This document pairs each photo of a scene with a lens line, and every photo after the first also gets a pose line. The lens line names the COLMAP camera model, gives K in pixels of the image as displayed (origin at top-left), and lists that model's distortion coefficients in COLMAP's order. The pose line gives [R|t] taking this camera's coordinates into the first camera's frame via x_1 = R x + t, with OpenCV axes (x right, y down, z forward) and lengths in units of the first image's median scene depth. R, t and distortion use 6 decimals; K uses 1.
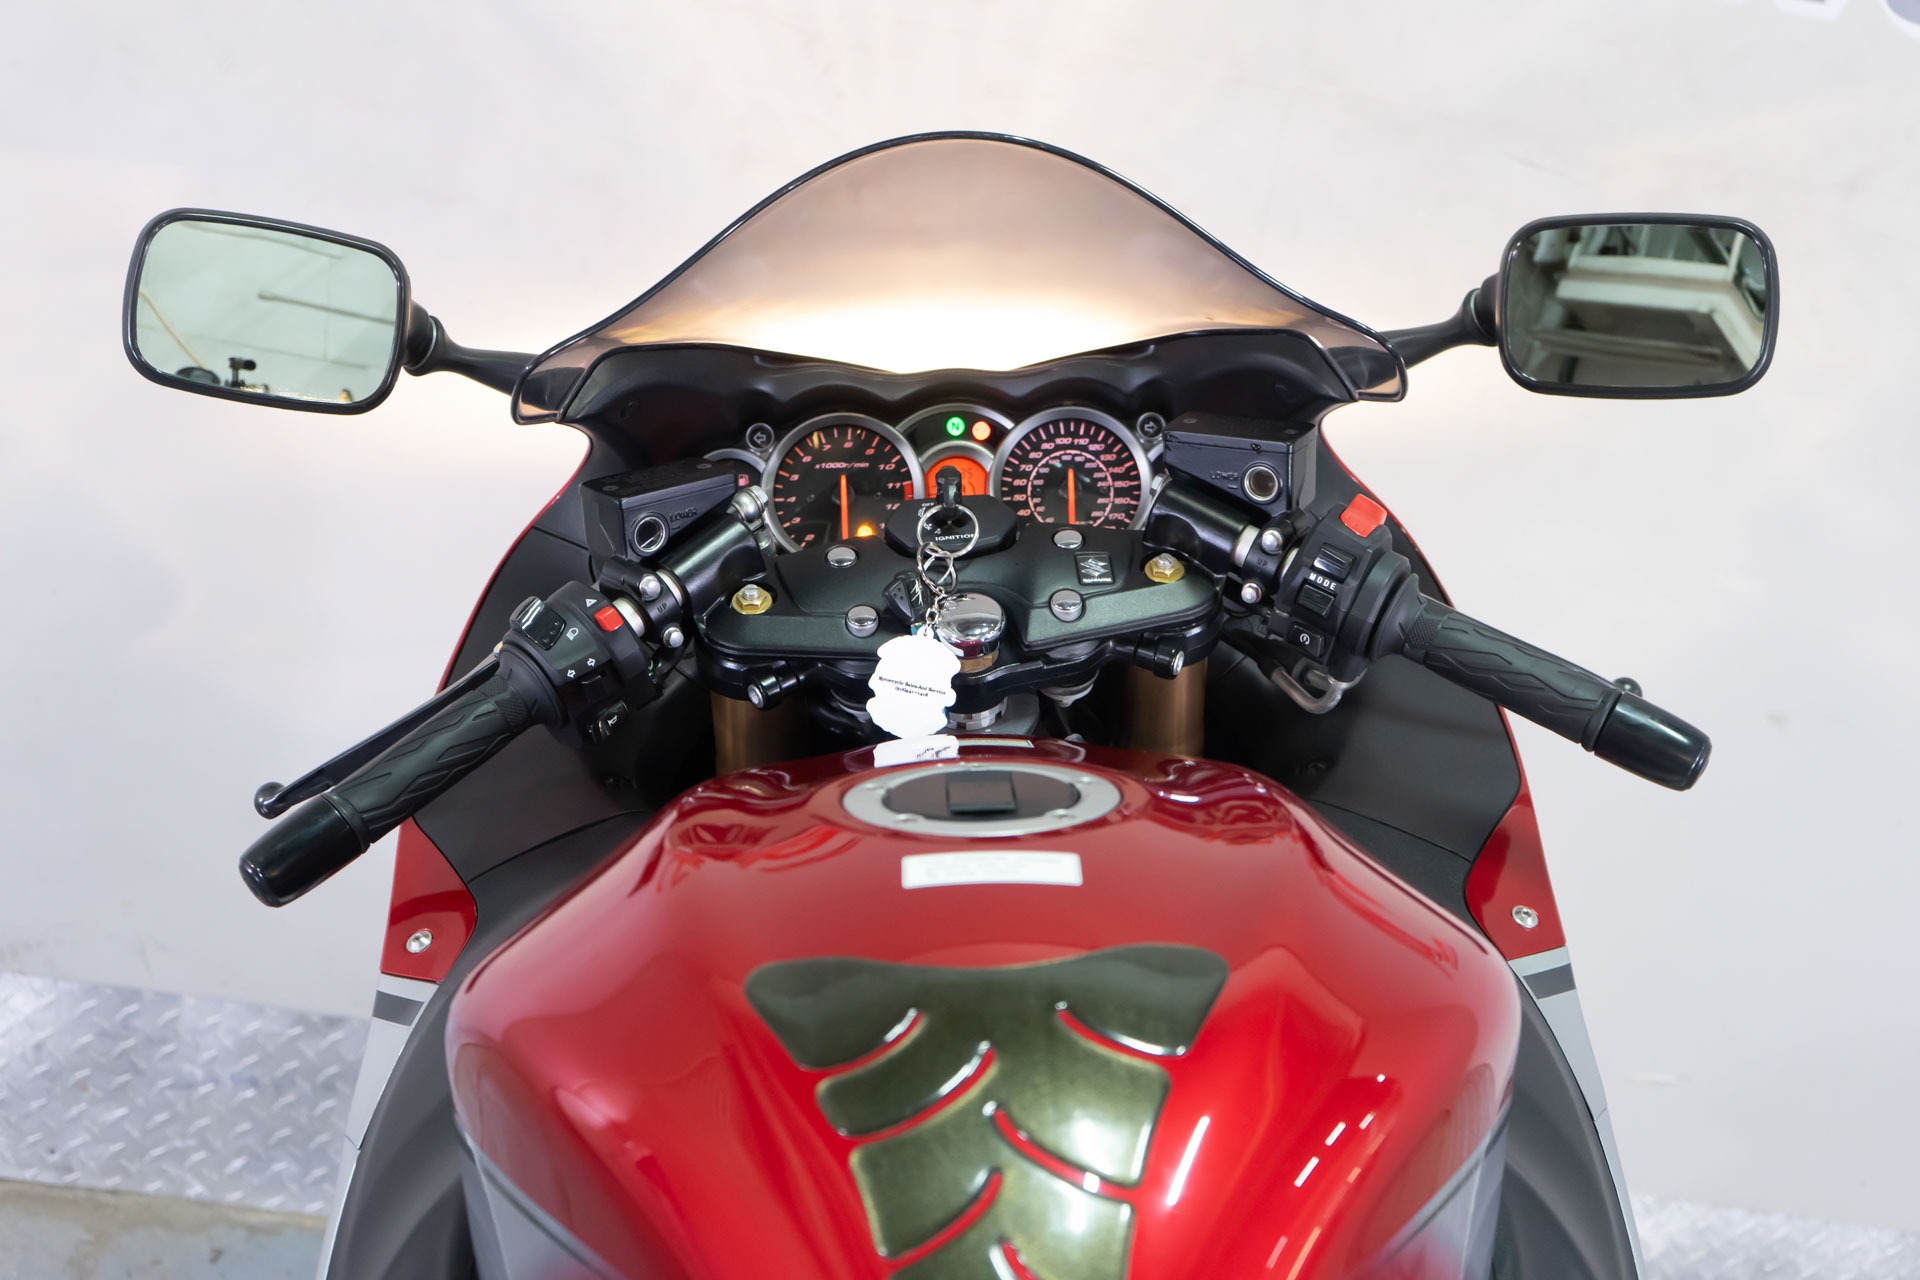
lens RADIAL K [[3012.1, 0, 960.0], [0, 3012.1, 640.0], [0, 0, 1]] dist [0.015255, 0.063089]
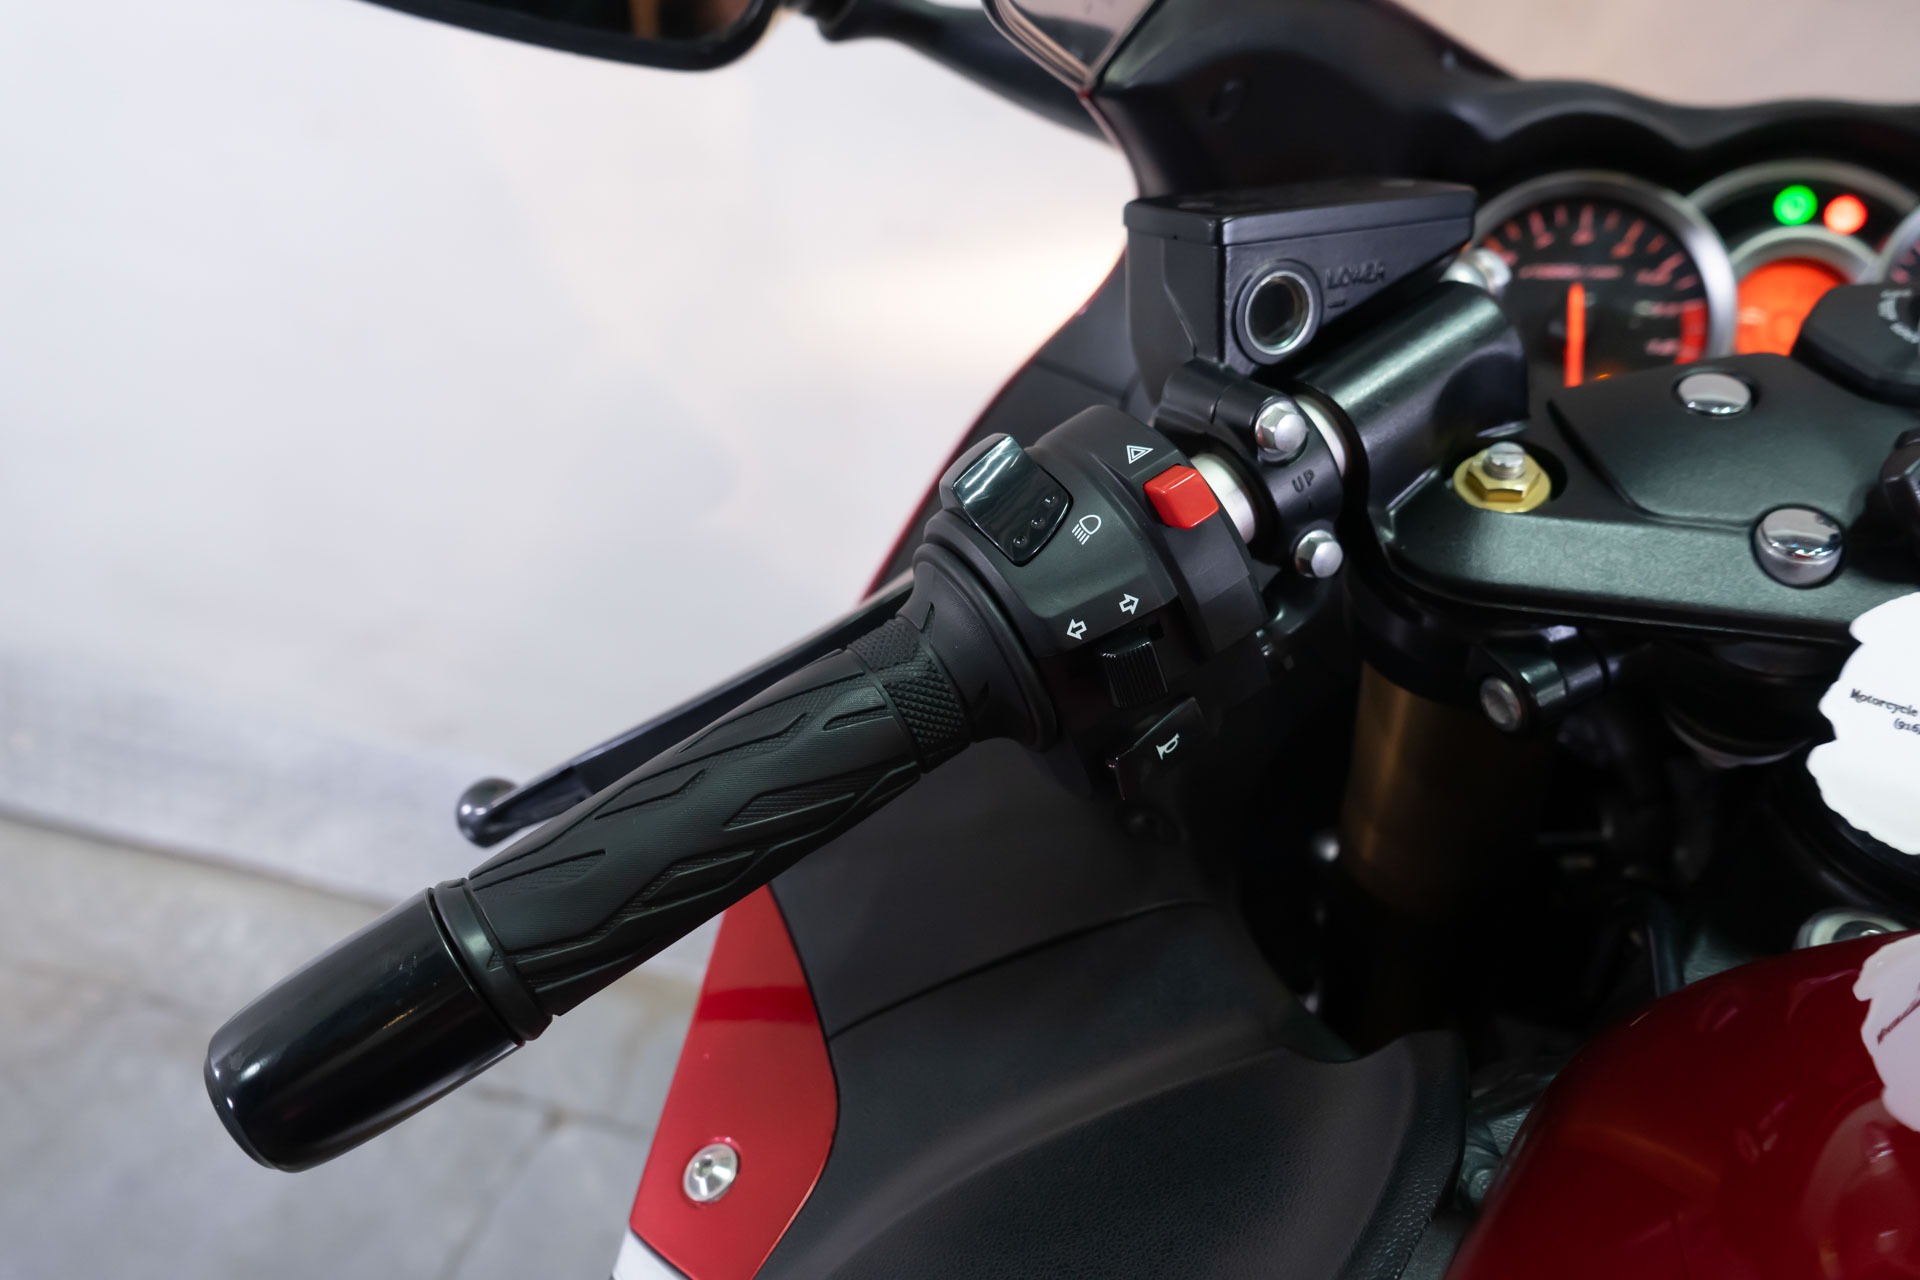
lens RADIAL K [[1587.9, 0, 960.0], [0, 1587.9, 640.0], [0, 0, 1]] dist [-0.006106, -0.002820]
pose [[0.976966, 0.079706, -0.197948, -0.089734], [-0.067754, 0.995487, 0.066445, -0.000170], [0.202351, -0.051503, 0.977958, 0.693484]]
